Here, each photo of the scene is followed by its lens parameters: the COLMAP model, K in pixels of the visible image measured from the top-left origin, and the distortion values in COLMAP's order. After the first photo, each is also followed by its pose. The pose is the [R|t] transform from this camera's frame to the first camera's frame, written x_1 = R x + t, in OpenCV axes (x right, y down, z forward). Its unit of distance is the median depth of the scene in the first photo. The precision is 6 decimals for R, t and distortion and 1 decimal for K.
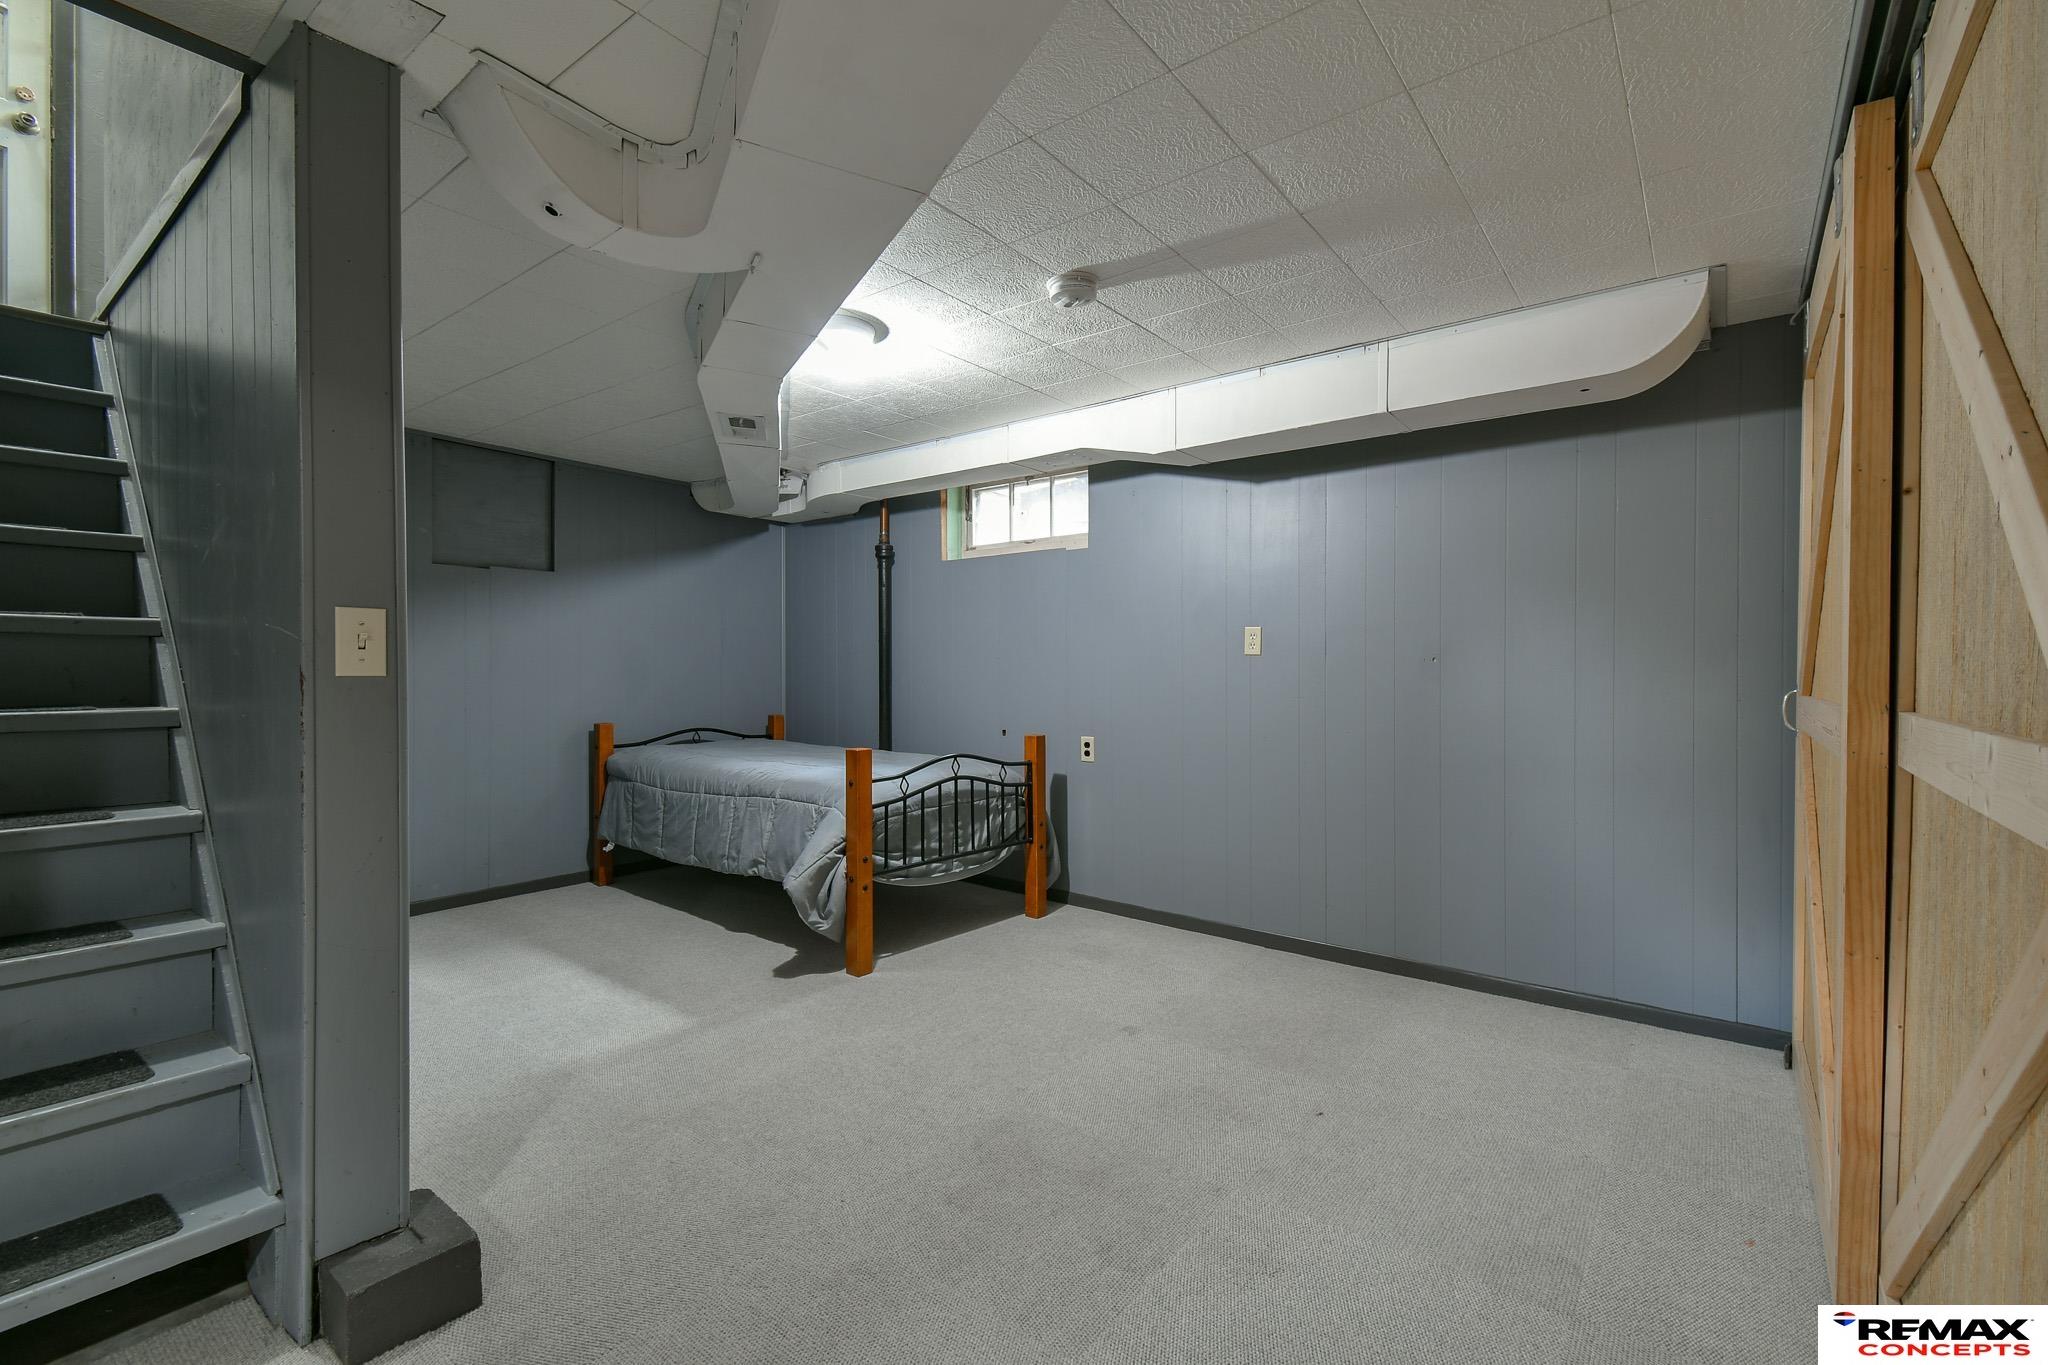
lens RADIAL K [[889.0, 0, 1020.8], [0, 889.0, 683.9], [0, 0, 1]] dist [0.037723, -0.019328]
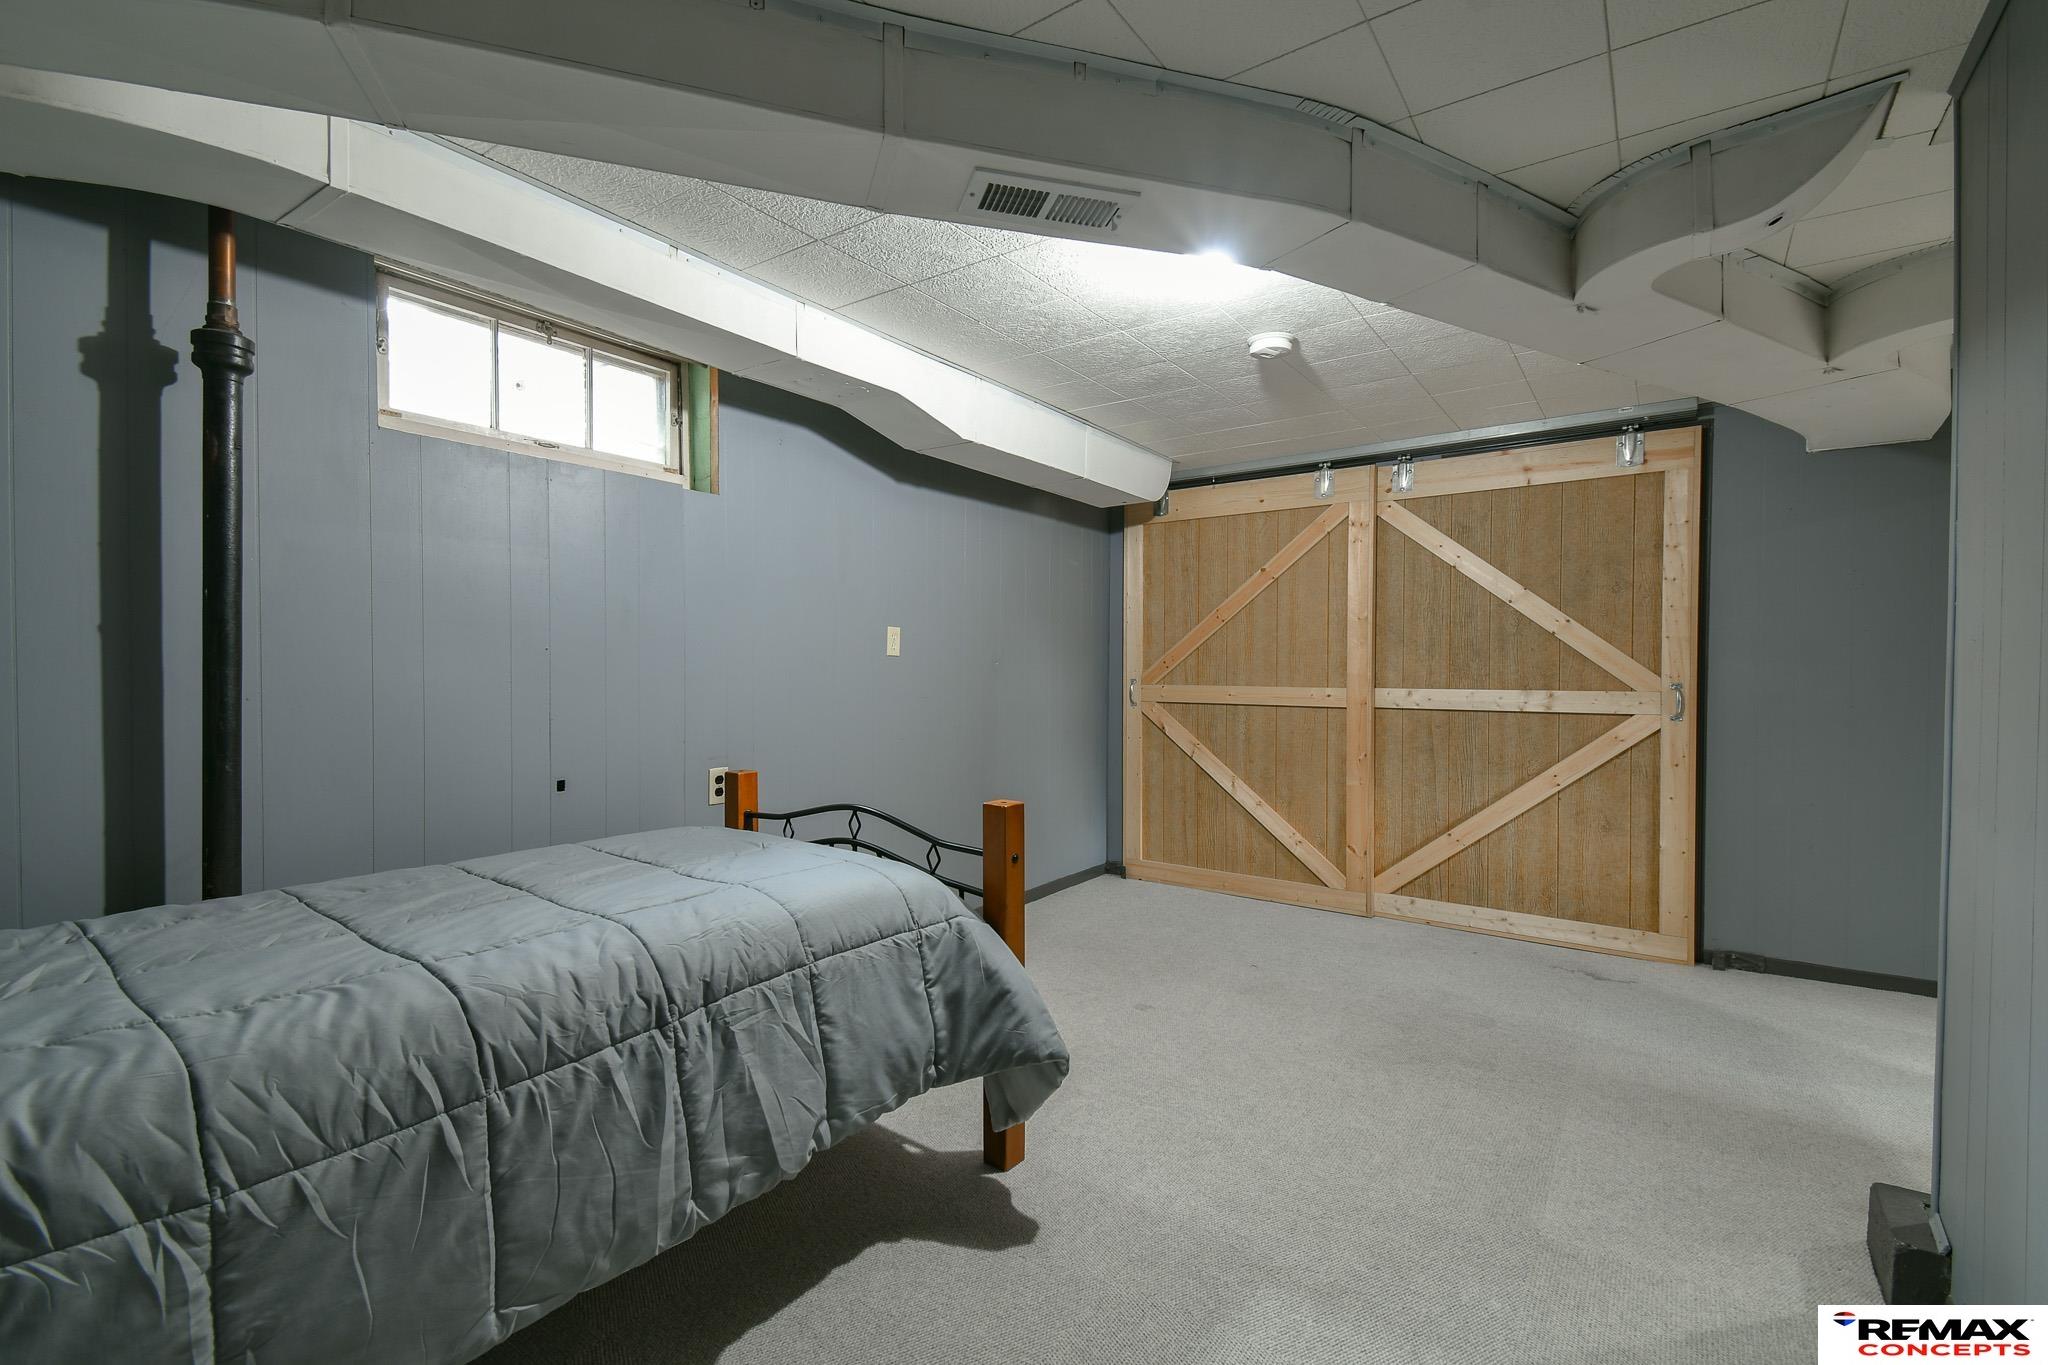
lens RADIAL K [[889.0, 0, 1024.0], [0, 889.0, 672.0], [0, 0, 1]] dist [0.037723, -0.019328]
pose [[-0.041407, -0.008131, 0.999109, -0.715918], [0.008139, 0.999931, 0.008475, -0.021761], [-0.999109, 0.008482, -0.041338, 0.895131]]
